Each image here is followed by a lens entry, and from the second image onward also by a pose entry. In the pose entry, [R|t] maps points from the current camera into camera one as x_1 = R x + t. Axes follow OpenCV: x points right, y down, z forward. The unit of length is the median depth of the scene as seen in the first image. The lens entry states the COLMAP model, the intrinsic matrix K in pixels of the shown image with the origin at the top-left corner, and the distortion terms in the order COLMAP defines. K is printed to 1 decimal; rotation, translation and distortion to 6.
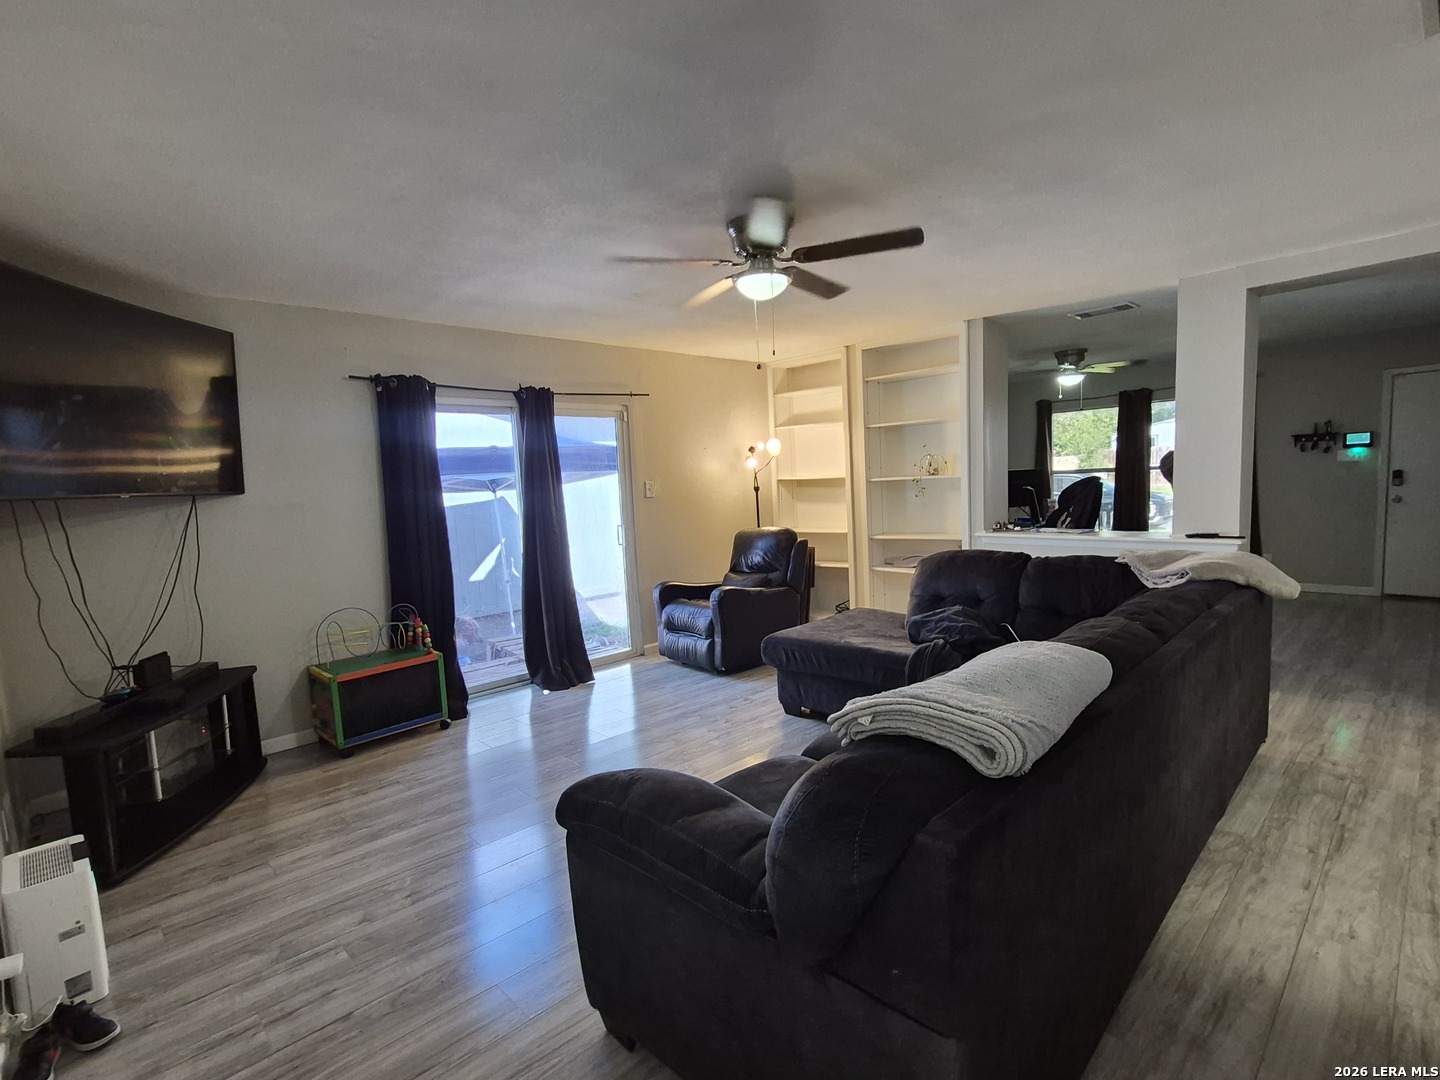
lens RADIAL K [[699.7, 0, 734.5], [0, 699.7, 555.8], [0, 0, 1]] dist [-0.000397, 0.000815]
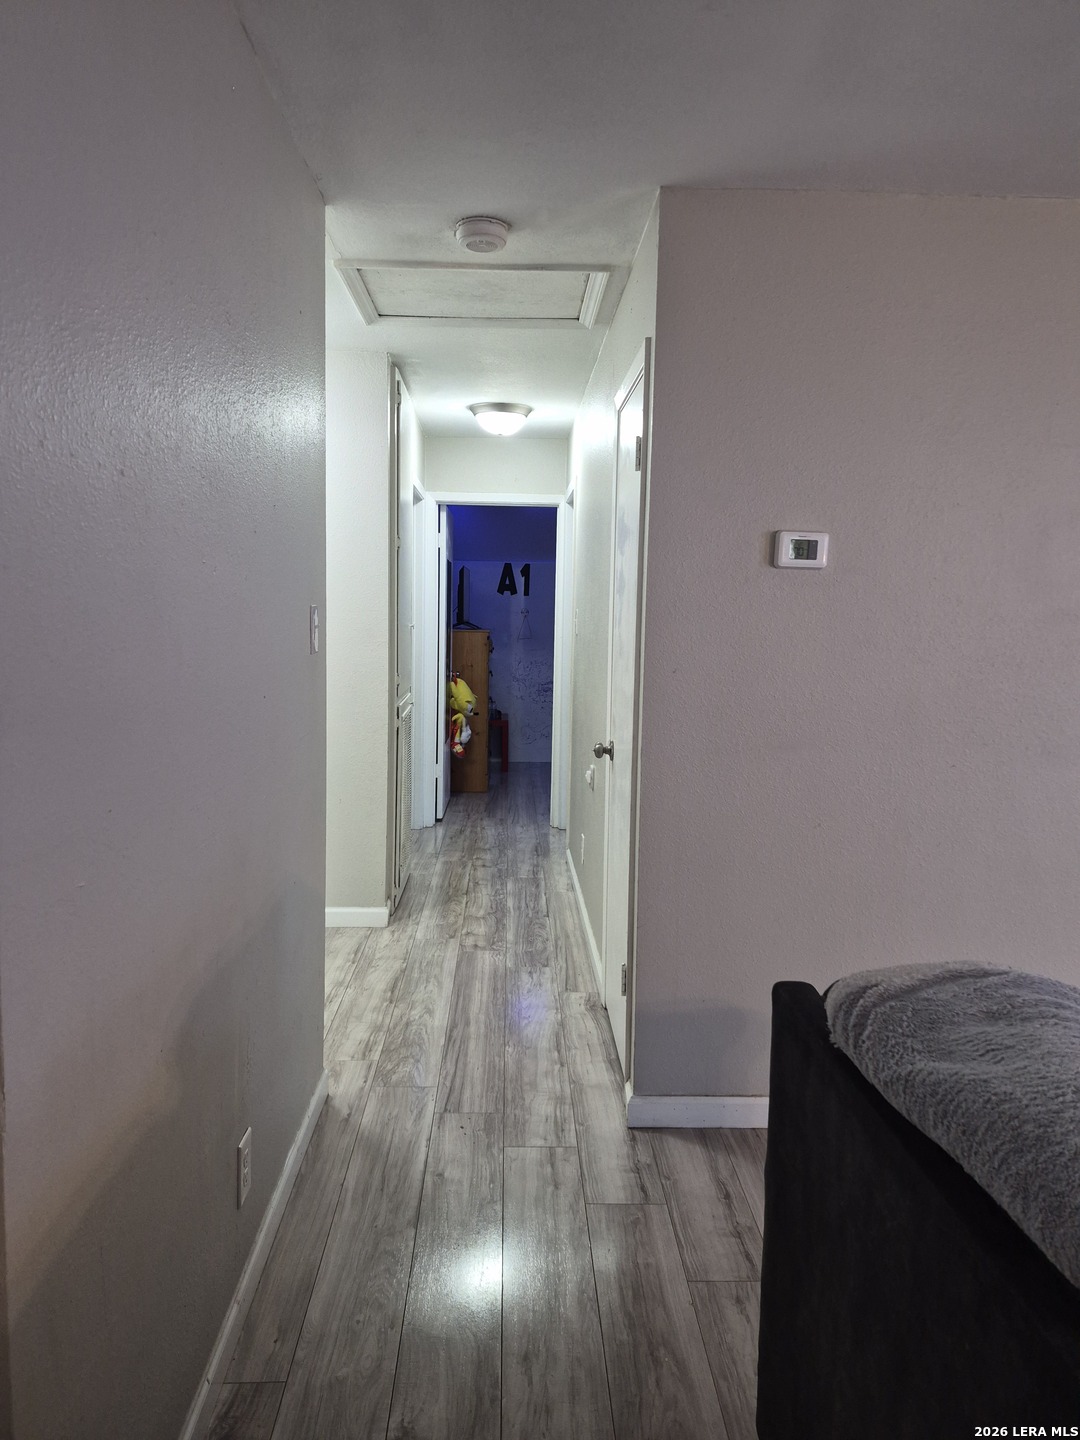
lens RADIAL K [[994.6, 0, 540.0], [0, 994.6, 720.0], [0, 0, 1]] dist [0.101720, -0.125854]
pose [[-0.676619, 0.117285, -0.726933, 1.164277], [-0.064863, 0.973902, 0.217505, -0.192271], [0.733471, 0.194319, -0.651353, 1.142645]]
